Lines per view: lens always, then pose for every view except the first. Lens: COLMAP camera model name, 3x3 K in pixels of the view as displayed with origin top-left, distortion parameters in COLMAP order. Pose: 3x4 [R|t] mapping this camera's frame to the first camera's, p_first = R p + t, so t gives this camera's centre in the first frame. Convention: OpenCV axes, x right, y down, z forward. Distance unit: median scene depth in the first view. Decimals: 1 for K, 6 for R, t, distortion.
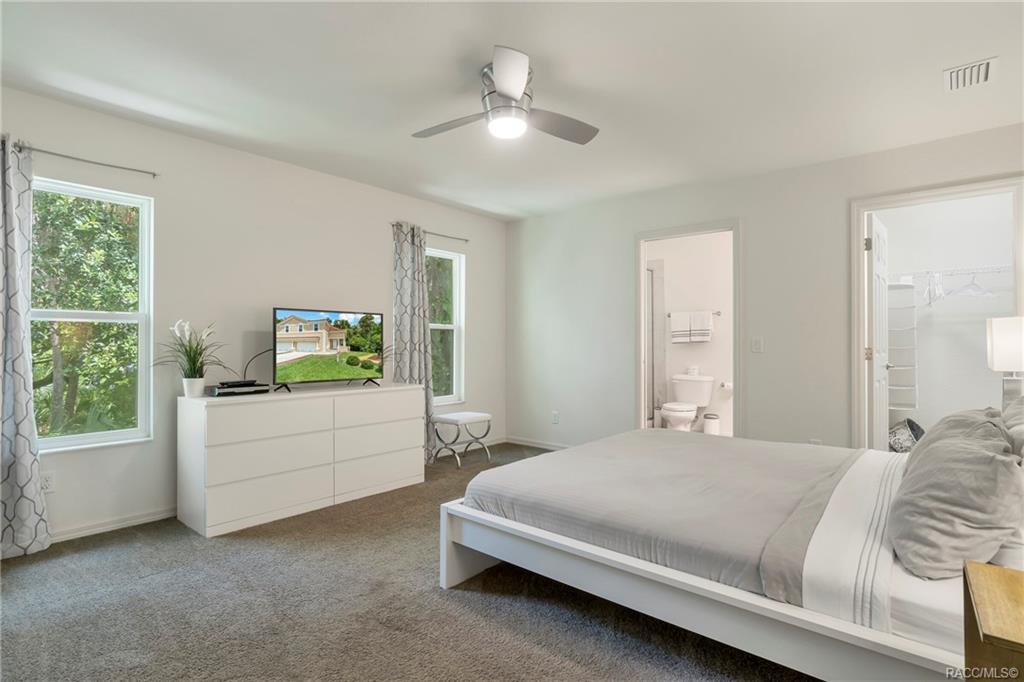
lens RADIAL K [[528.3, 0, 513.2], [0, 528.3, 334.7], [0, 0, 1]] dist [0.002851, 0.001473]
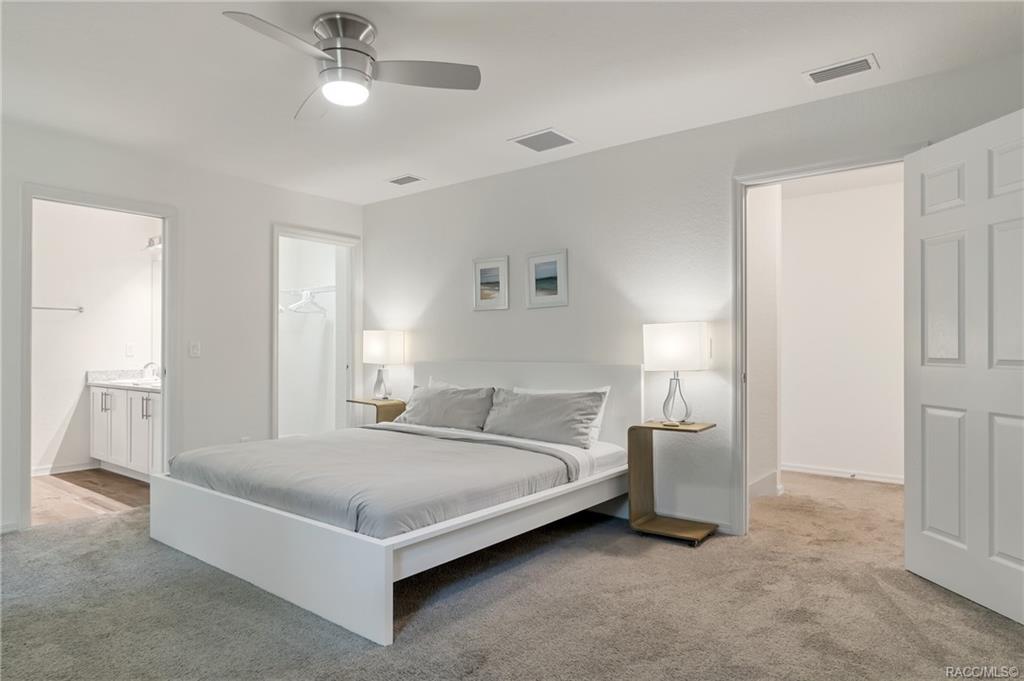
lens RADIAL K [[605.8, 0, 501.0], [0, 605.8, 337.4], [0, 0, 1]] dist [-0.002047, 0.000017]
pose [[-0.017263, 0.008454, 0.999815, -1.038150], [-0.011229, 0.999900, -0.008649, 0.000978], [-0.999788, -0.011376, -0.017166, 0.797737]]
